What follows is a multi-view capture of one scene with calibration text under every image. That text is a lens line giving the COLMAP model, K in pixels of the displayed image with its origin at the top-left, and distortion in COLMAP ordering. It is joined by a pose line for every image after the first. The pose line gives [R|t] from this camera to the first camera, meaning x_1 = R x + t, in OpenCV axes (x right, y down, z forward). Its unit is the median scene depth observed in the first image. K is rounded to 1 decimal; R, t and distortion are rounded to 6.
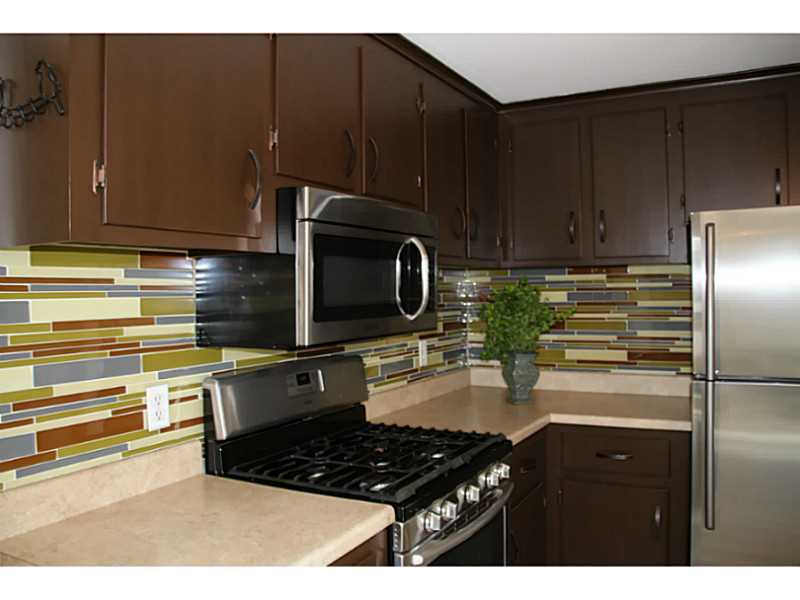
lens RADIAL K [[666.5, 0, 402.4], [0, 666.5, 301.8], [0, 0, 1]] dist [-0.162810, 0.081737]
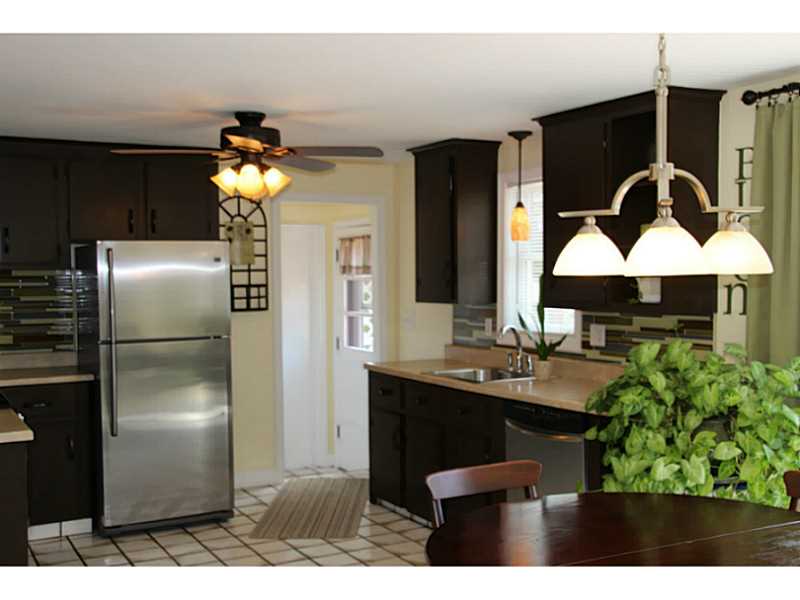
lens RADIAL K [[967.7, 0, 398.5], [0, 967.7, 302.6], [0, 0, 1]] dist [0.106644, 0.000000]
pose [[0.562744, -0.016348, 0.826469, -1.203714], [0.014974, 0.999842, 0.009581, 0.004489], [-0.826495, 0.006984, 0.562900, -1.039559]]
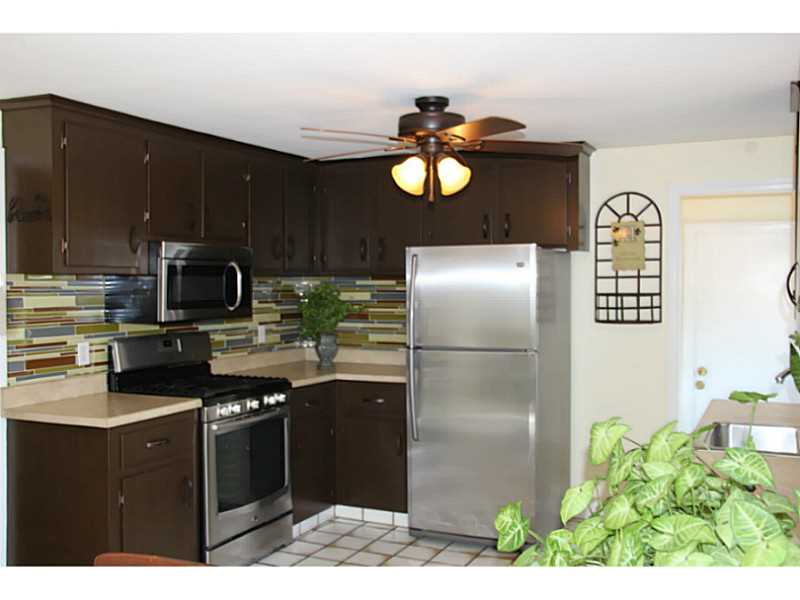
lens RADIAL K [[852.5, 0, 401.5], [0, 852.5, 294.8], [0, 0, 1]] dist [-0.021420, 0.000000]
pose [[0.998602, 0.012586, 0.051333, 0.341822], [-0.012612, 0.999920, 0.000172, -0.018040], [-0.051327, -0.000819, 0.998682, -1.235075]]
